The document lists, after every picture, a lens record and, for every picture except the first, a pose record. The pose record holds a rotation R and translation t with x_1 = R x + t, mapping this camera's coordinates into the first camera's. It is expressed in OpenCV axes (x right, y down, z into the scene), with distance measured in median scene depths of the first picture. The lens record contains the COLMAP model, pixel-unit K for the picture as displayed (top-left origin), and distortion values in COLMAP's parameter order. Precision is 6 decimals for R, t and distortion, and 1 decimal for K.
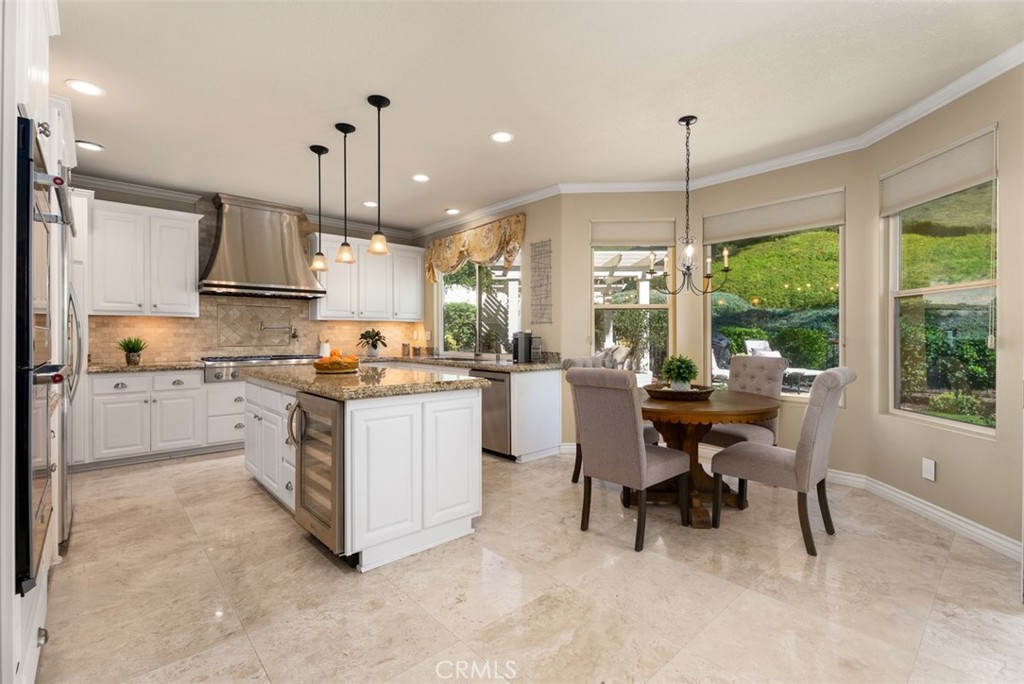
lens RADIAL K [[459.4, 0, 515.7], [0, 459.4, 339.0], [0, 0, 1]] dist [0.001514, 0.000063]
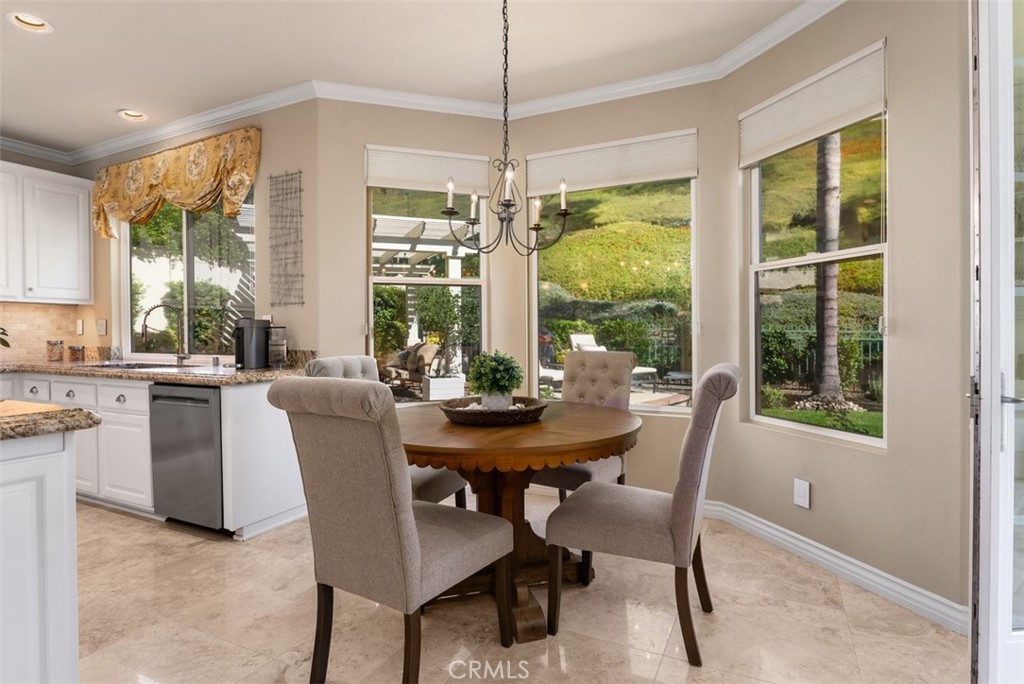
lens RADIAL K [[532.2, 0, 512.0], [0, 532.2, 342.0], [0, 0, 1]] dist [-0.000906, -0.000143]
pose [[0.933533, -0.010507, 0.358337, 0.082256], [0.006992, 0.999914, 0.011103, 0.010732], [-0.358422, -0.007859, 0.933526, 0.219921]]
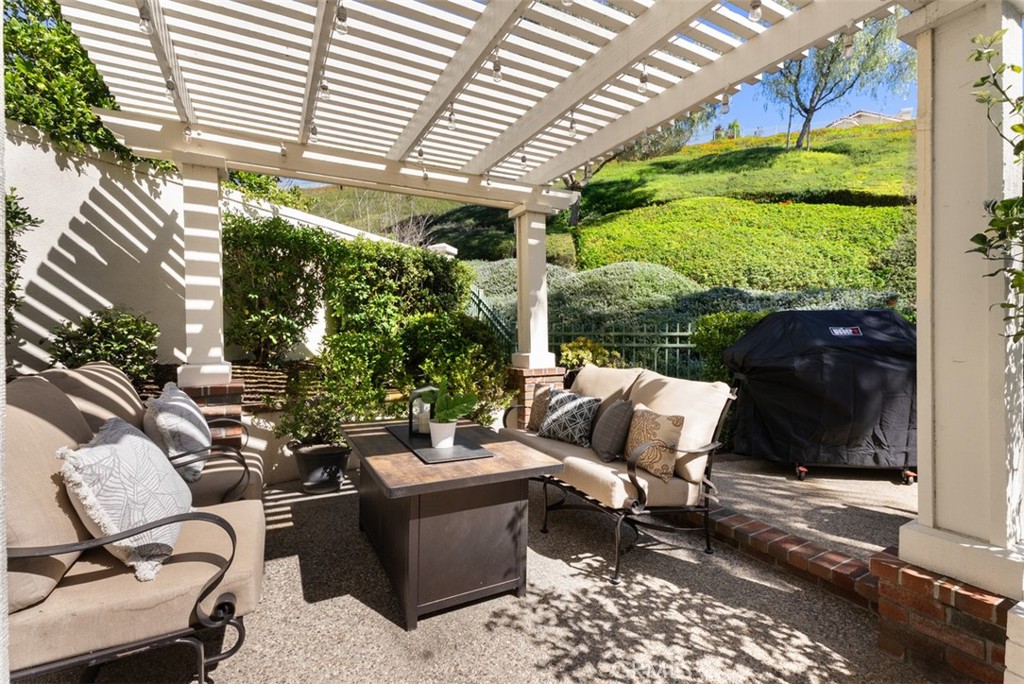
lens RADIAL K [[459.4, 0, 515.7], [0, 459.4, 339.0], [0, 0, 1]] dist [0.001514, 0.000063]
pose [[0.882703, -0.009156, 0.469843, 0.050528], [0.008249, 0.999958, 0.003989, -0.014279], [-0.469860, 0.000355, 0.882741, 1.827077]]
